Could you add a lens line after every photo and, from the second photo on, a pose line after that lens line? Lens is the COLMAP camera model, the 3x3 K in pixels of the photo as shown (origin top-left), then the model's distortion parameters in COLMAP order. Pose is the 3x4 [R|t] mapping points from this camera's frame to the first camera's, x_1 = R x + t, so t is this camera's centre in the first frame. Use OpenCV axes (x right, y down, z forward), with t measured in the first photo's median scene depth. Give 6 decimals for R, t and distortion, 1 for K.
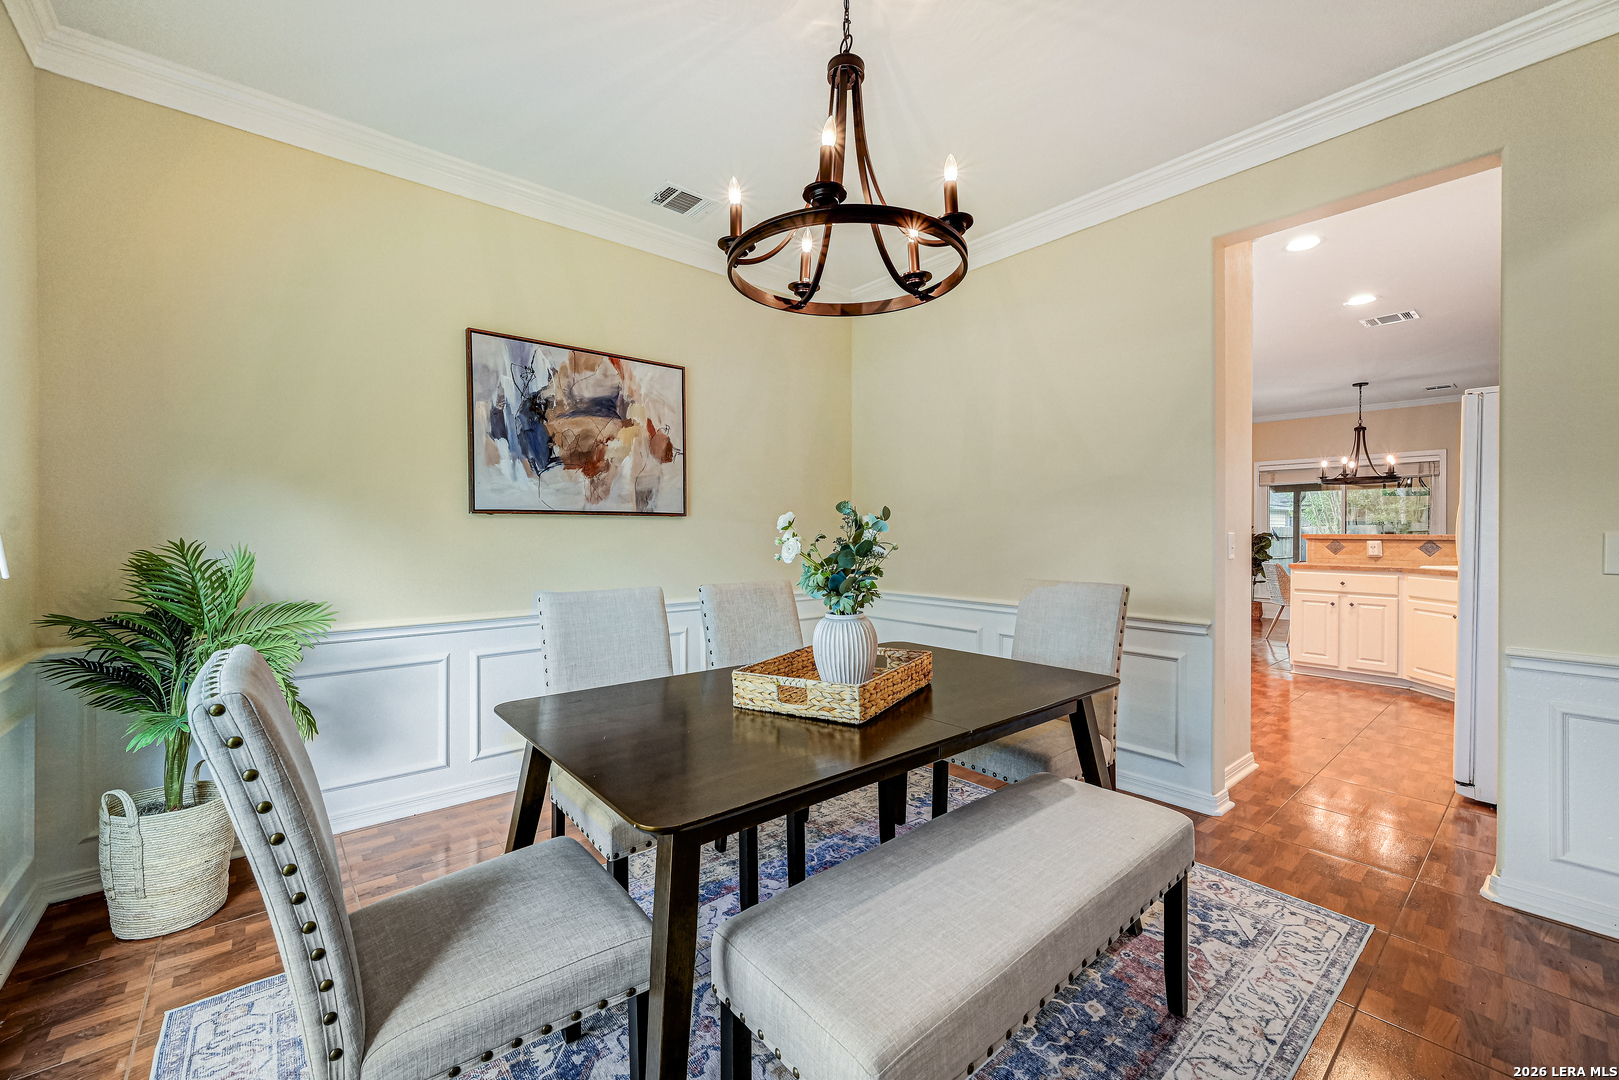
lens RADIAL K [[644.2, 0, 813.0], [0, 644.2, 534.5], [0, 0, 1]] dist [-0.001828, -0.000540]
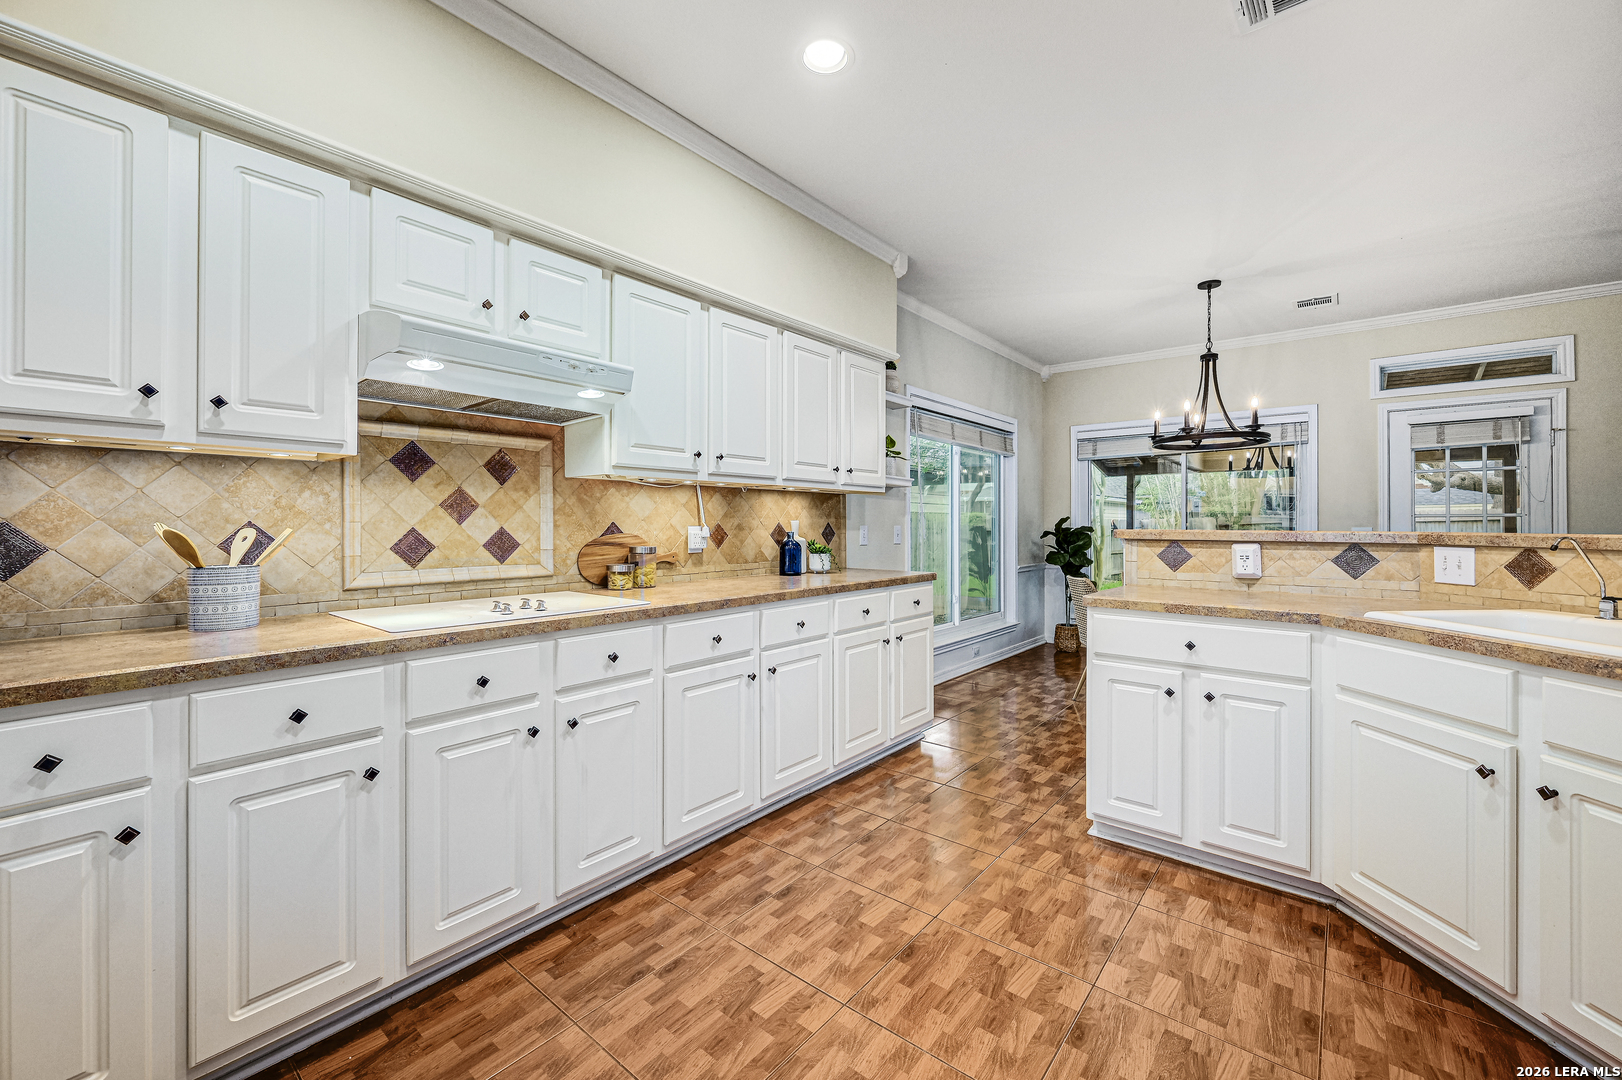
lens RADIAL K [[645.4, 0, 811.1], [0, 645.4, 527.0], [0, 0, 1]] dist [-0.001828, -0.000540]
pose [[0.985361, -0.002765, 0.170460, 0.361467], [0.002815, 0.999996, -0.000049, -0.003182], [-0.170459, 0.000528, 0.985365, 0.446541]]
